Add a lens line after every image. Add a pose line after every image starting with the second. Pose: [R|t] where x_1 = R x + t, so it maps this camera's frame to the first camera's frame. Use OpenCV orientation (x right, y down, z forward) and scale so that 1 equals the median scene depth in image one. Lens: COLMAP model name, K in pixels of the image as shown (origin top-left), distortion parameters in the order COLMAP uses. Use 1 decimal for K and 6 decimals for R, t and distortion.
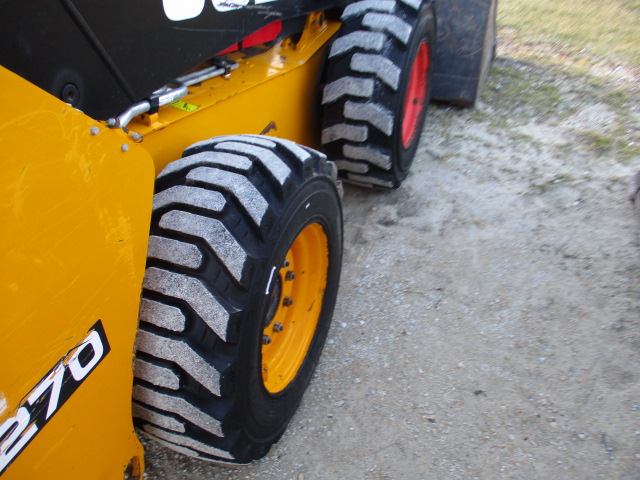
lens RADIAL K [[542.2, 0, 309.1], [0, 542.2, 243.9], [0, 0, 1]] dist [-0.027401, 0.003166]
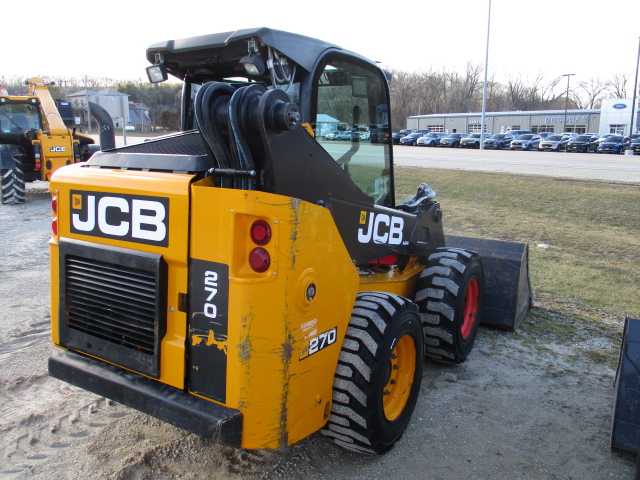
lens RADIAL K [[542.2, 0, 309.1], [0, 542.2, 243.9], [0, 0, 1]] dist [-0.027401, 0.003166]
pose [[0.983760, 0.084958, -0.158112, -0.046983], [-0.149584, 0.874924, -0.460579, 0.406576], [0.099206, 0.476750, 0.873423, -0.625243]]
